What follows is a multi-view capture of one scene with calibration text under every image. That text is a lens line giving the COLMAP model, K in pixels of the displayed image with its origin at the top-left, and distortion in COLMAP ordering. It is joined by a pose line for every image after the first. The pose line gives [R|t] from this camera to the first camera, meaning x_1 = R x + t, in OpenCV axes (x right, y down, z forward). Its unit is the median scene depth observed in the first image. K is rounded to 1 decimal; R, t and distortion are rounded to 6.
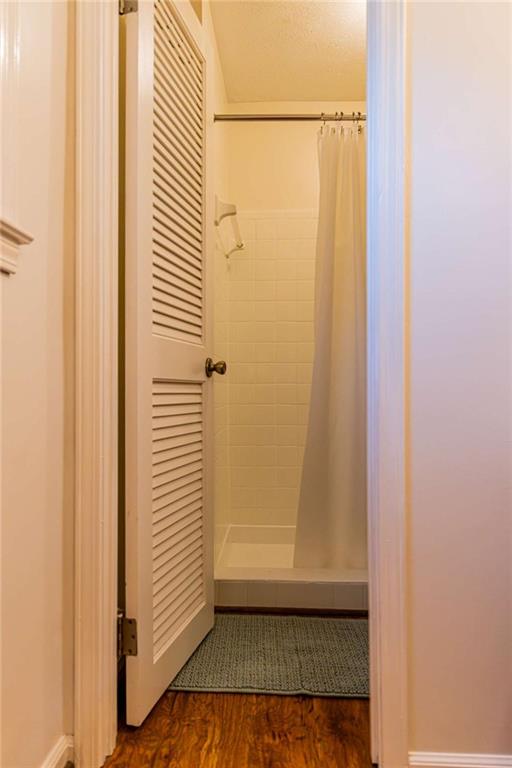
lens RADIAL K [[527.4, 0, 256.3], [0, 527.4, 386.1], [0, 0, 1]] dist [0.007462, -0.010718]
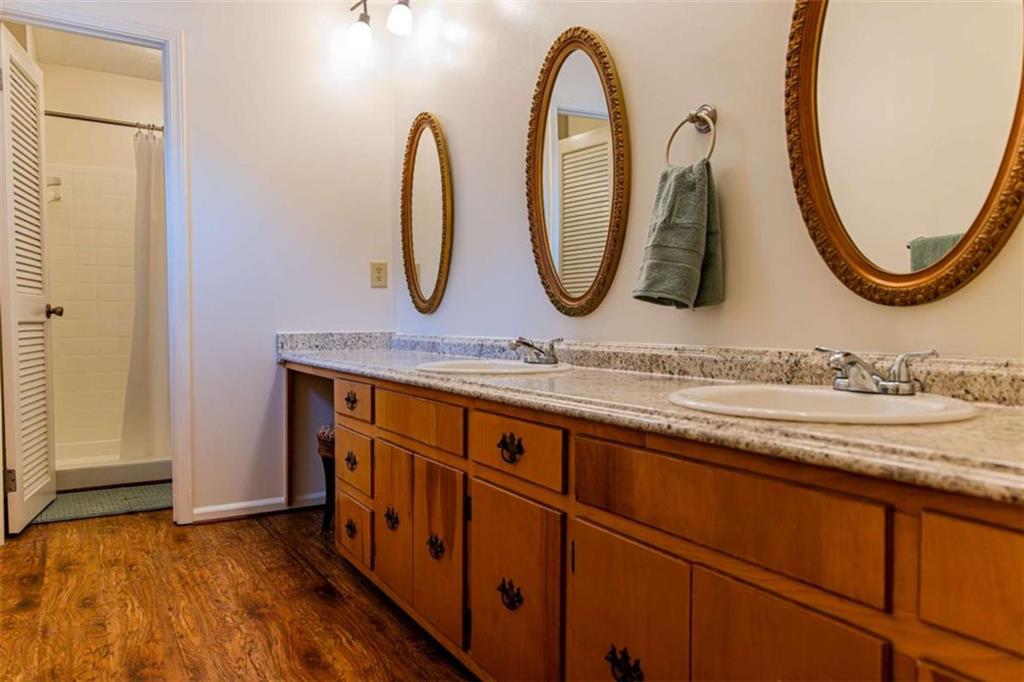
lens RADIAL K [[703.2, 0, 513.5], [0, 703.2, 341.7], [0, 0, 1]] dist [0.007462, -0.010718]
pose [[0.826145, -0.023897, 0.562951, -0.126061], [0.001147, 0.999170, 0.040731, -0.029171], [-0.563457, -0.033003, 0.825486, -1.225909]]
